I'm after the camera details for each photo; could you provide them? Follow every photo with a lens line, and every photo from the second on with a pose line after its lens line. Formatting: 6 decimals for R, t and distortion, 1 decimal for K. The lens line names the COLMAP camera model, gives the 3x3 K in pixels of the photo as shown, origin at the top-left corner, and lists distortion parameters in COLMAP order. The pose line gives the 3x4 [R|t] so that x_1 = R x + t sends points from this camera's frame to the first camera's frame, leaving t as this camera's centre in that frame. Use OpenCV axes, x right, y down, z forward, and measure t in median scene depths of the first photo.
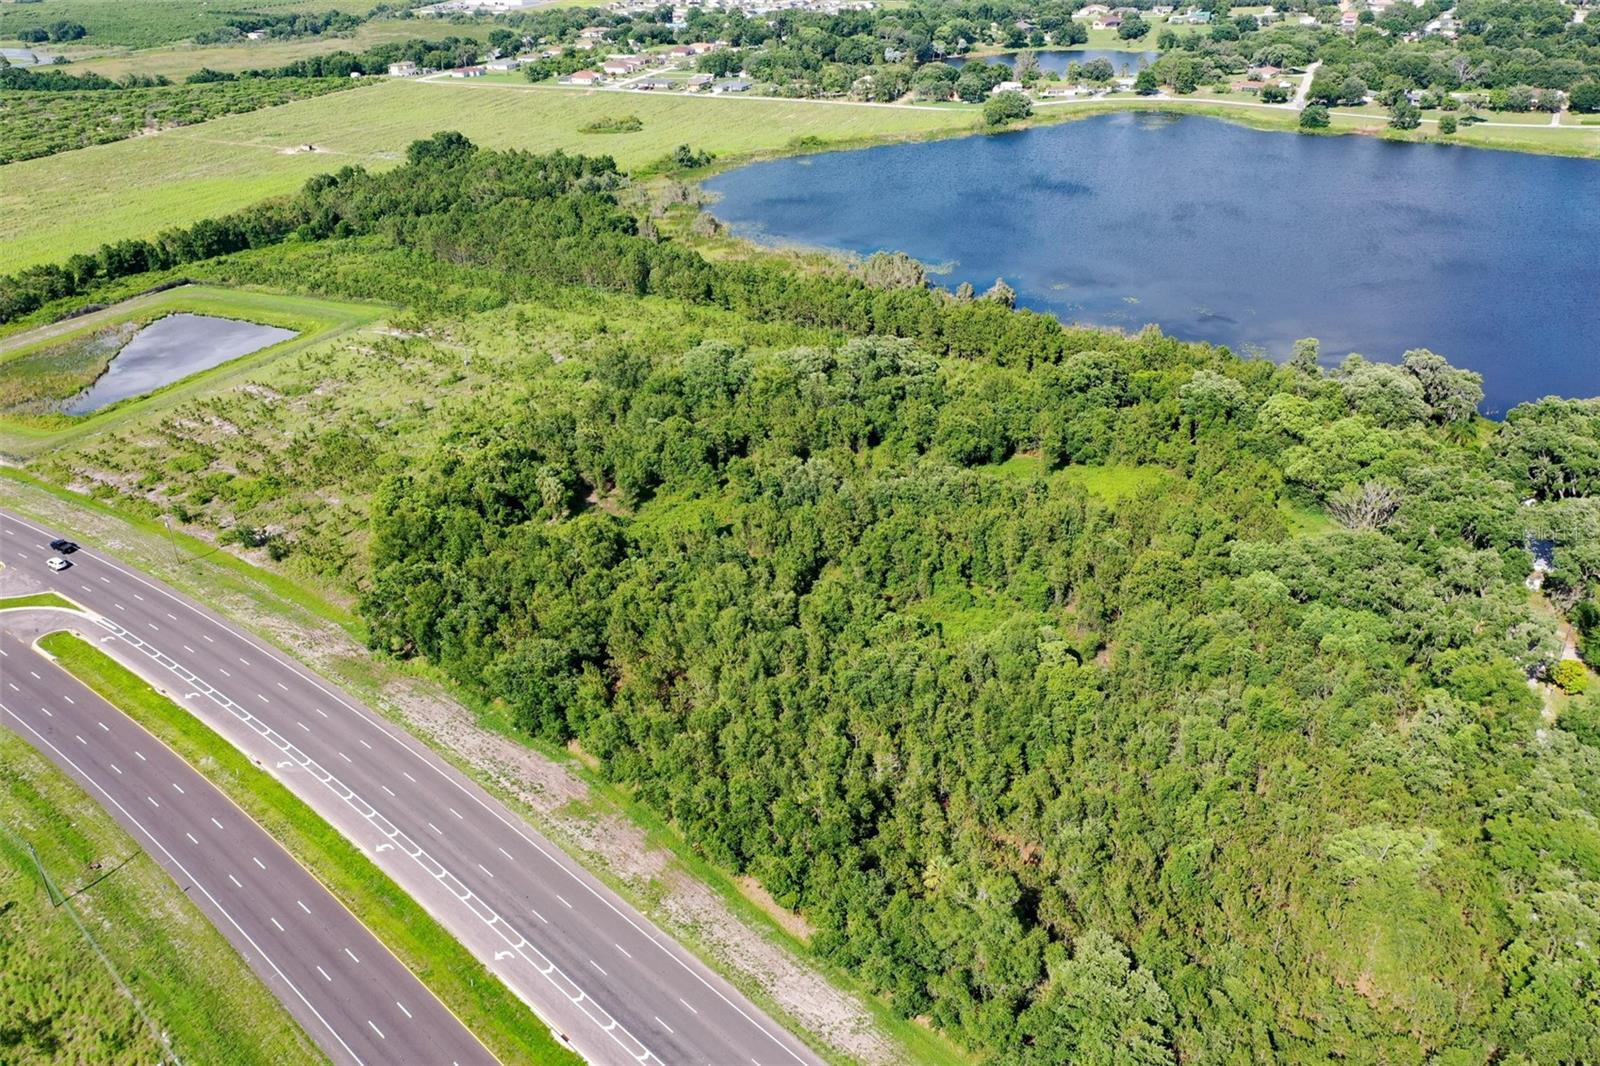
lens RADIAL K [[1254.1, 0, 800.0], [0, 1254.1, 533.0], [0, 0, 1]] dist [0.008666, 0.001340]
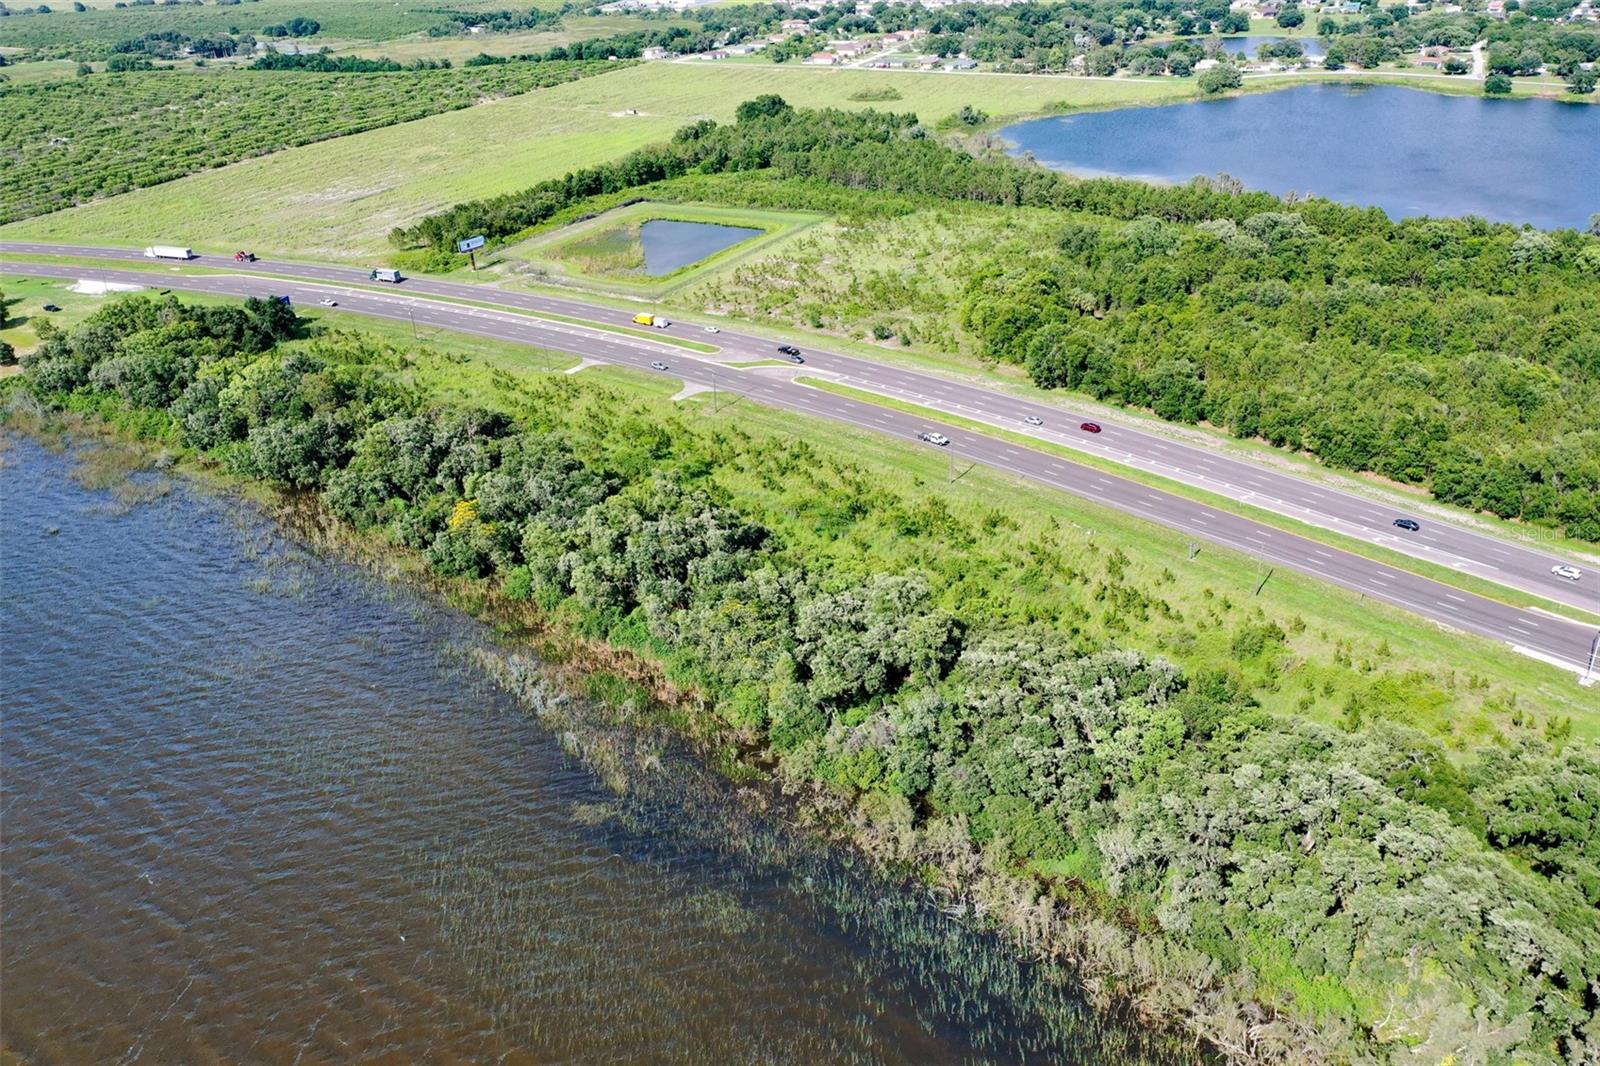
lens RADIAL K [[1255.3, 0, 800.0], [0, 1255.3, 533.0], [0, 0, 1]] dist [0.003779, 0.002637]
pose [[0.999370, 0.011234, -0.033658, -0.167850], [-0.011447, 0.999916, -0.006134, 0.085819], [0.033586, 0.006516, 0.999415, -0.157717]]
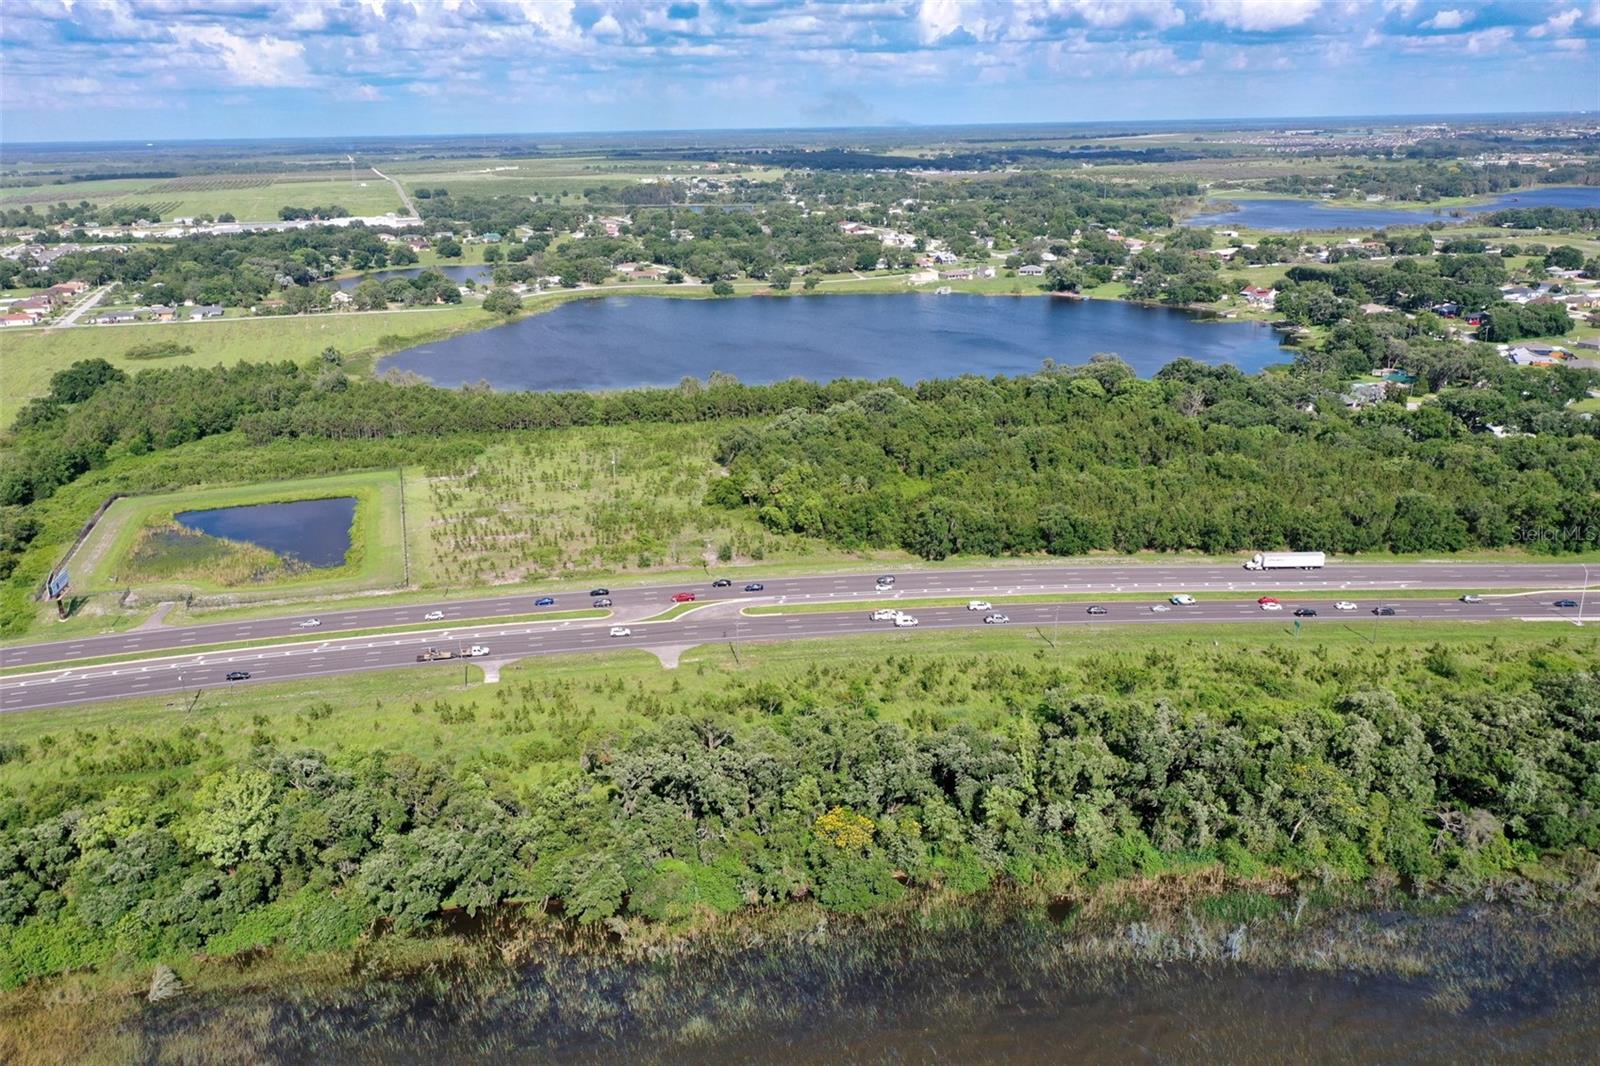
lens RADIAL K [[1255.3, 0, 800.0], [0, 1255.3, 533.0], [0, 0, 1]] dist [0.003779, 0.002637]
pose [[0.712735, -0.202729, 0.671498, -0.466325], [0.318099, 0.946639, -0.051837, 0.026041], [-0.625158, 0.250549, 0.739191, -0.022195]]
